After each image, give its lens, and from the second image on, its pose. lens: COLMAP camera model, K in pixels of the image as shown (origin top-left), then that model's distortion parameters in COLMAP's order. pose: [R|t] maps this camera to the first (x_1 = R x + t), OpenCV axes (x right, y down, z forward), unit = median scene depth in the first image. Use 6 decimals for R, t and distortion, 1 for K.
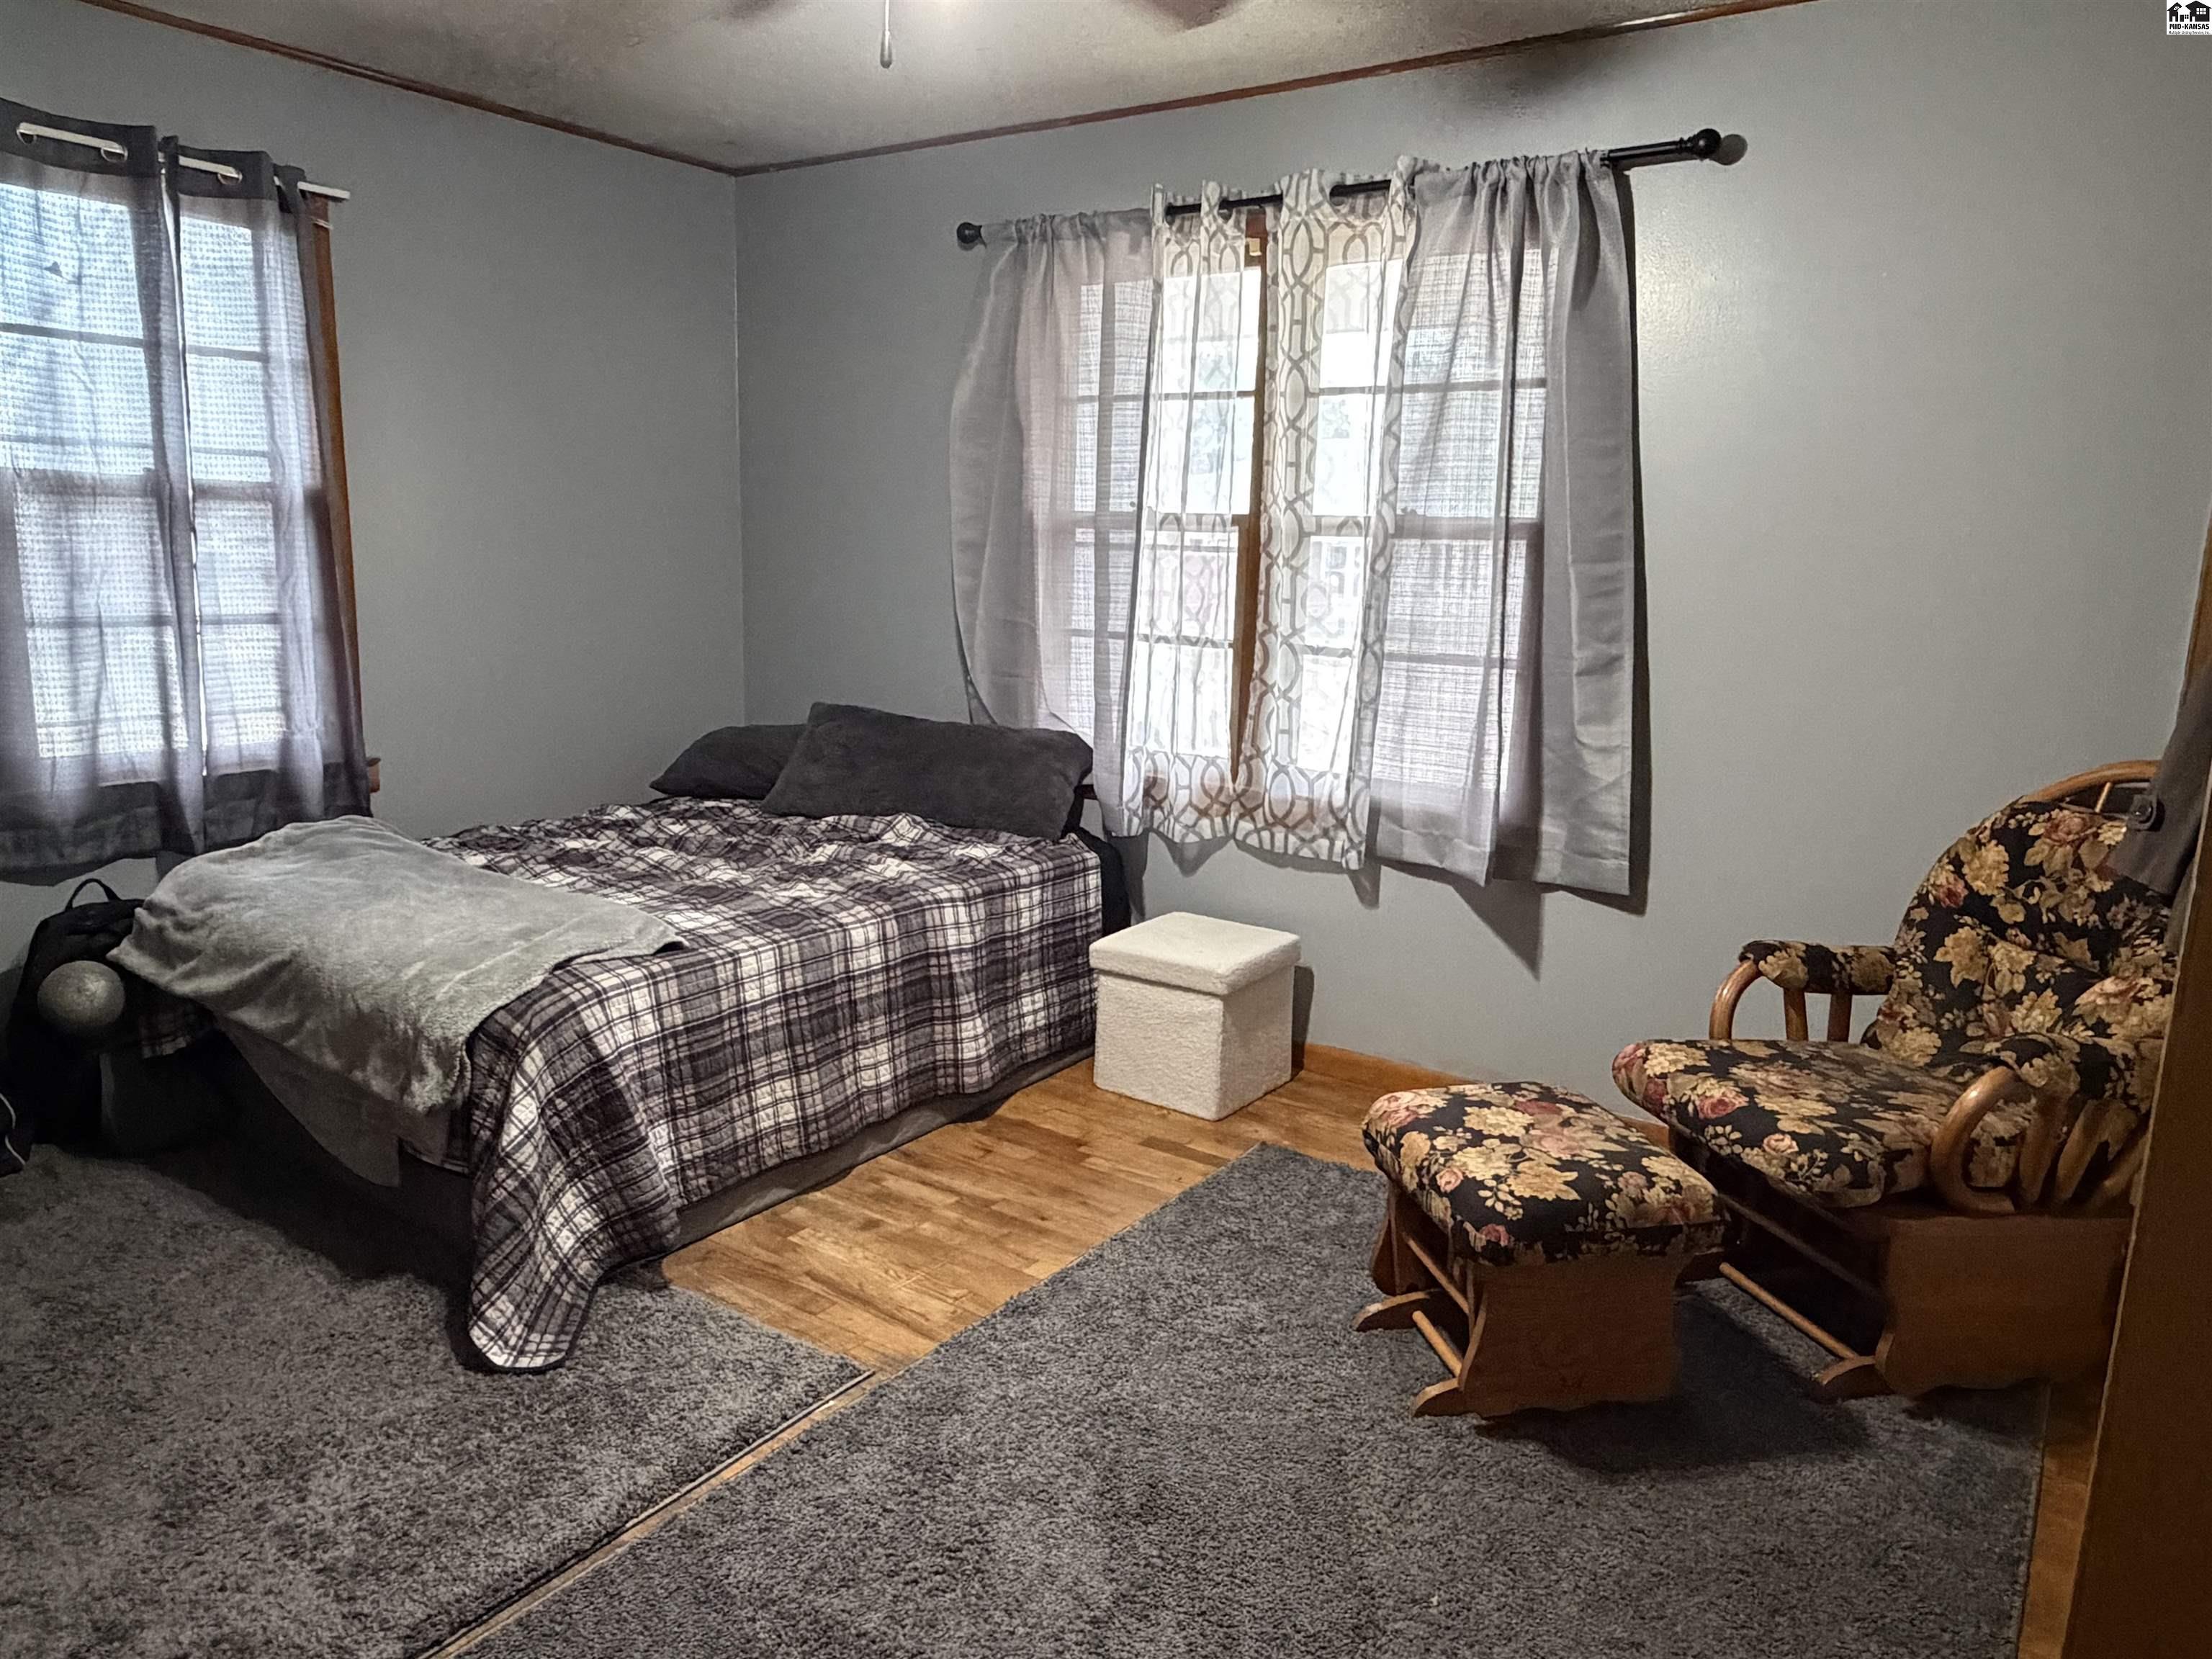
lens RADIAL K [[1465.4, 0, 1106.7], [0, 1465.4, 829.3], [0, 0, 1]] dist [-0.001627, 0.000373]
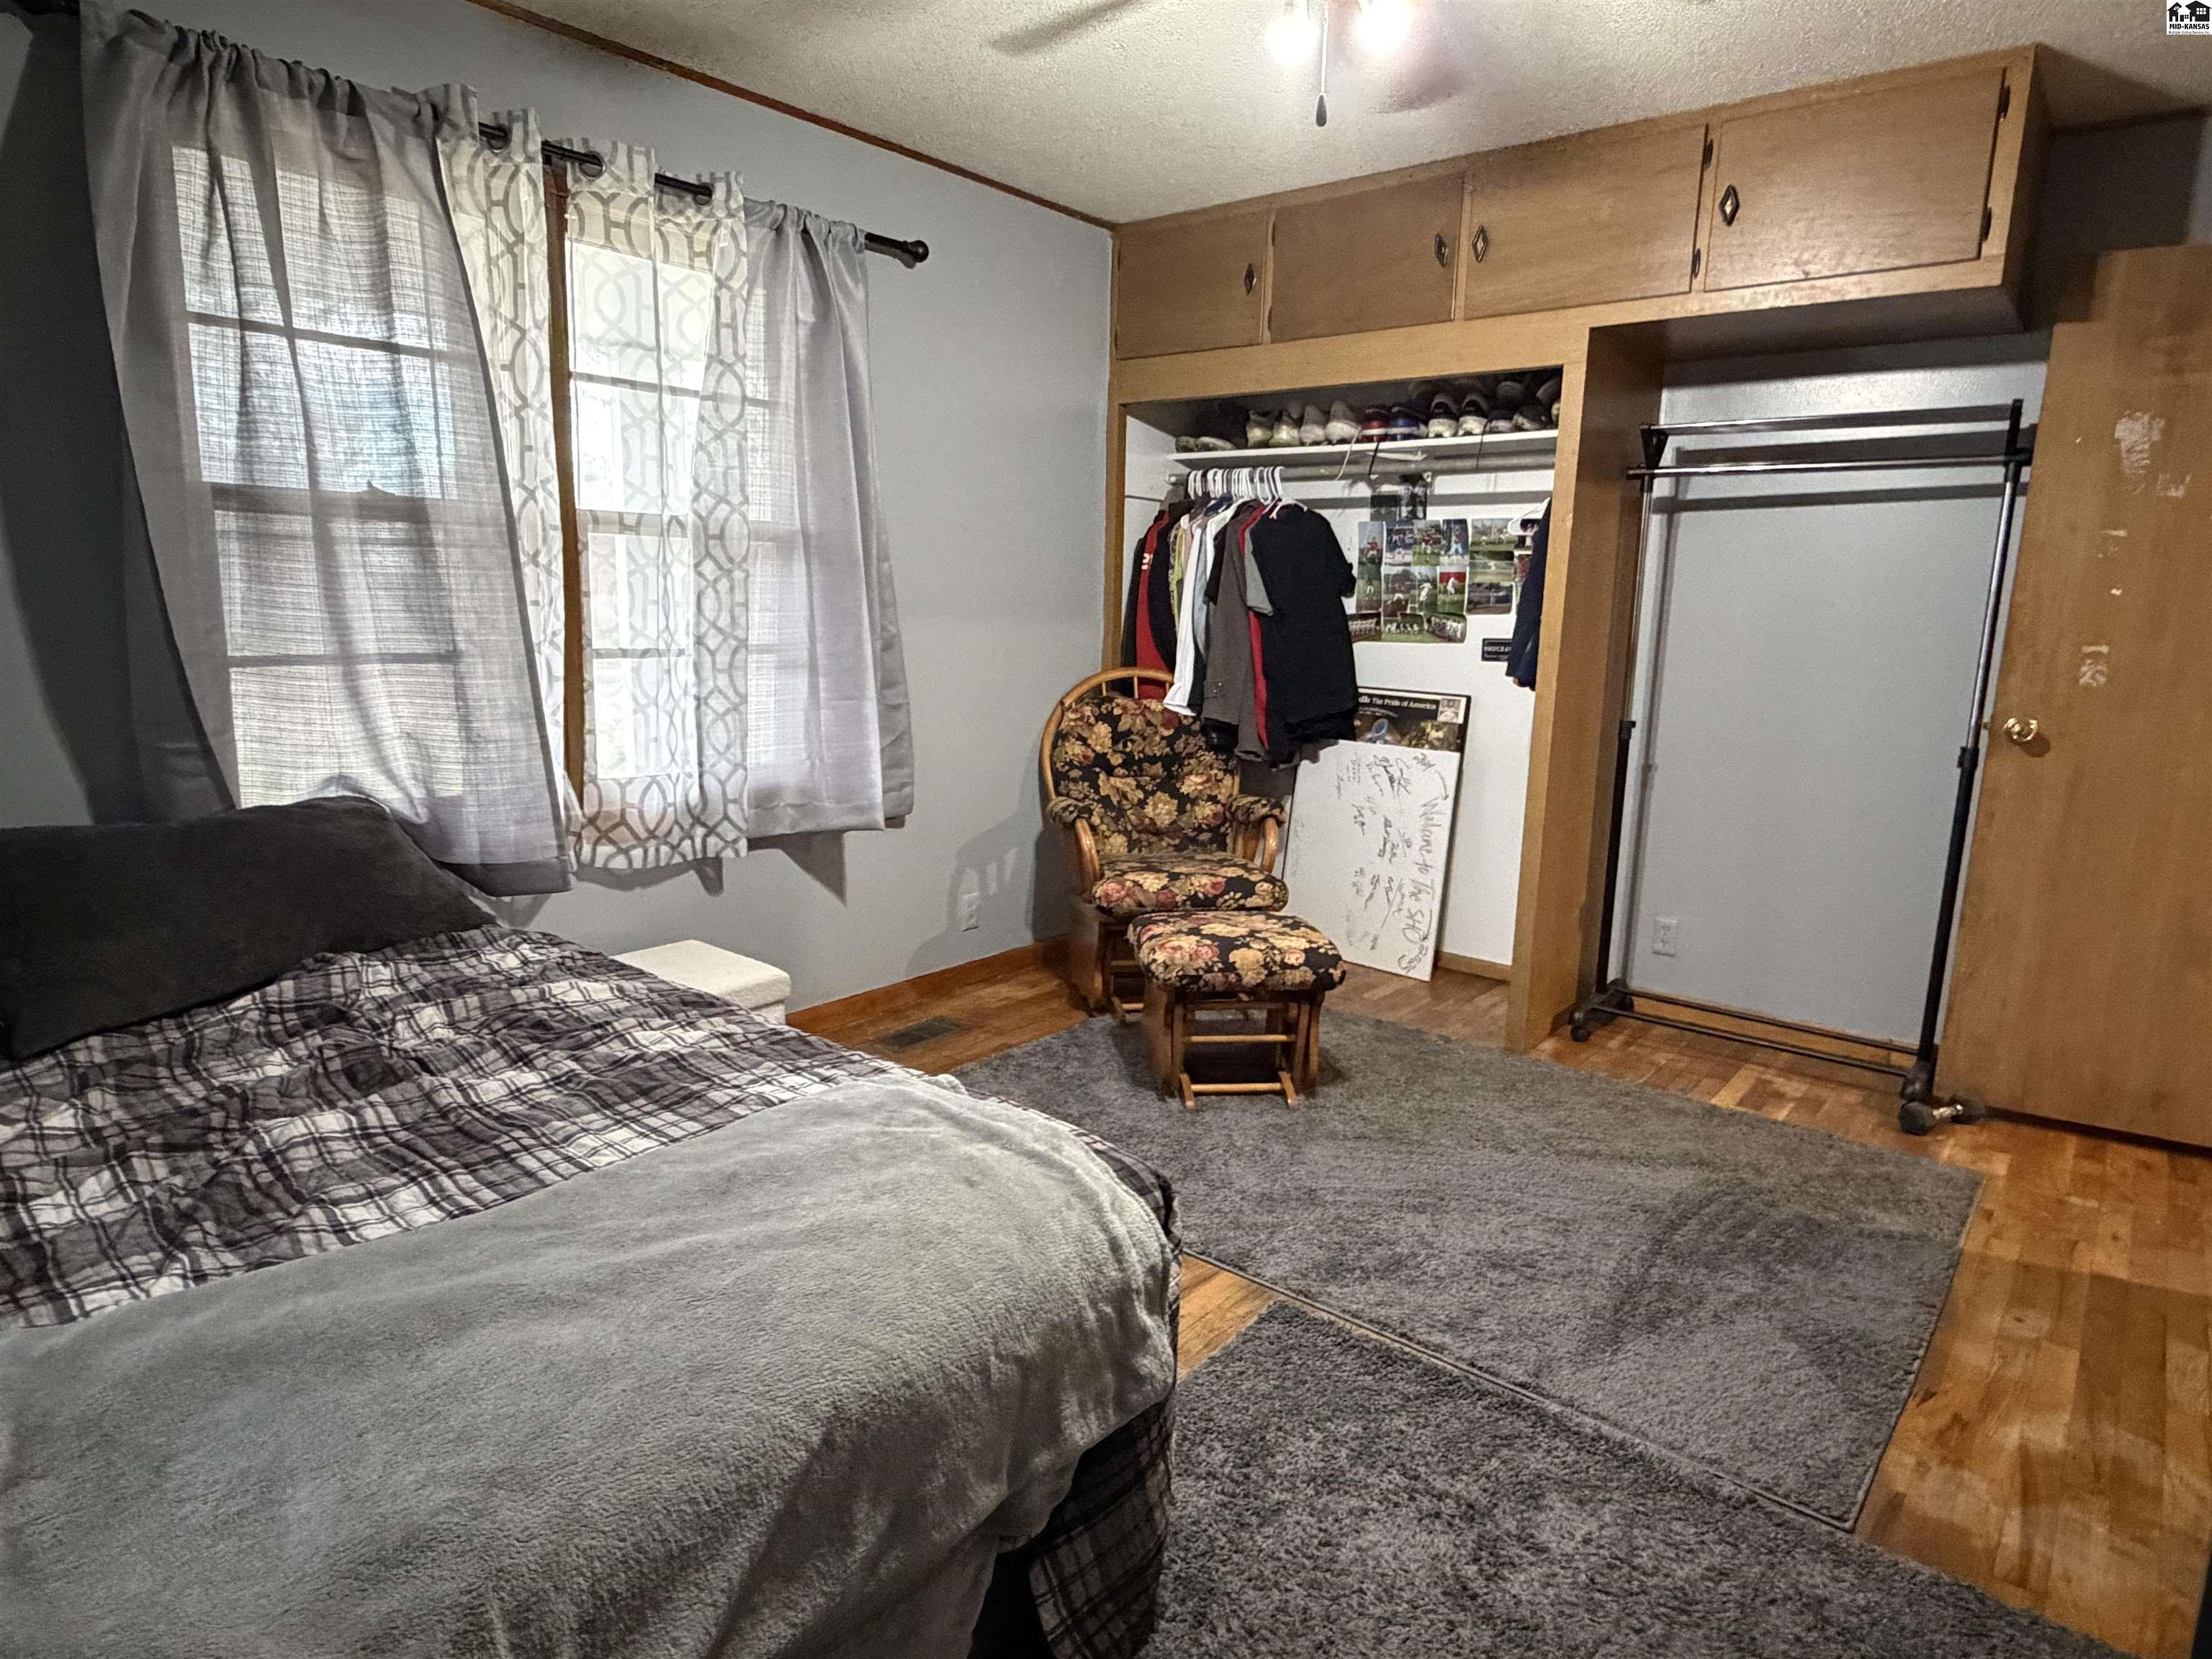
lens RADIAL K [[1300.2, 0, 1106.5], [0, 1300.2, 833.6], [0, 0, 1]] dist [-0.002918, 0.004910]
pose [[0.083699, -0.216433, 0.972703, -0.926097], [0.164348, 0.965759, 0.200746, -0.172258], [-0.982845, 0.143060, 0.116404, 0.822385]]
